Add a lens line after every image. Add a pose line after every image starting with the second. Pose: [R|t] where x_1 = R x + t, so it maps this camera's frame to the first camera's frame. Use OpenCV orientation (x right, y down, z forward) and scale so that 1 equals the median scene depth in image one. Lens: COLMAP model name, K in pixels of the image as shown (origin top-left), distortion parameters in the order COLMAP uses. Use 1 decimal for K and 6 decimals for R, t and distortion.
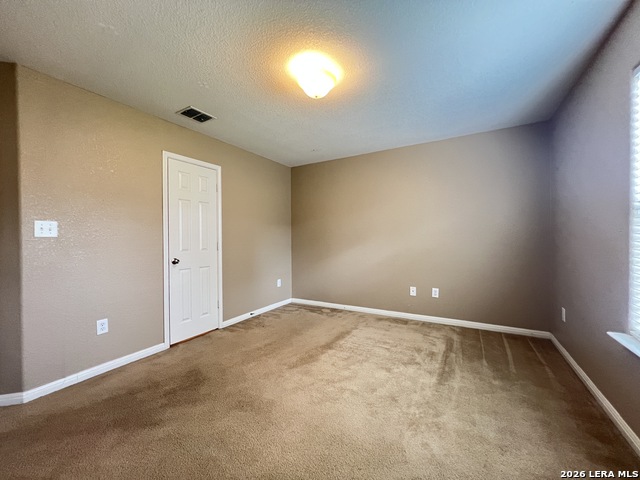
lens RADIAL K [[257.1, 0, 319.1], [0, 257.1, 239.4], [0, 0, 1]] dist [-0.001300, 0.000083]
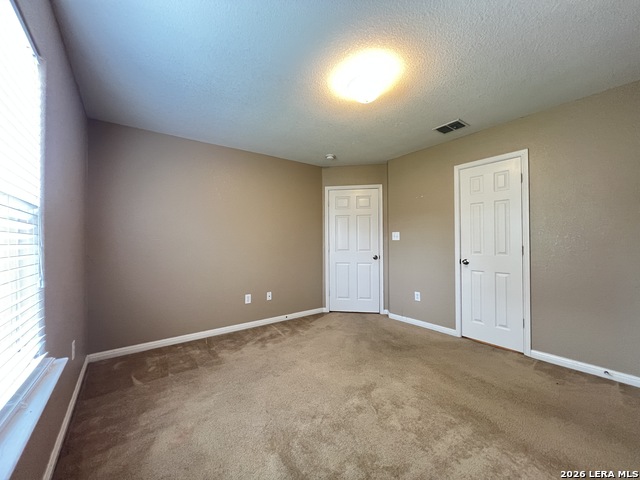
lens RADIAL K [[257.1, 0, 319.1], [0, 257.1, 239.4], [0, 0, 1]] dist [-0.001300, 0.000083]
pose [[-0.388196, 0.003421, -0.921570, 0.694186], [0.005977, 0.999981, 0.001195, -0.015625], [0.921557, -0.005045, -0.388209, 0.857099]]
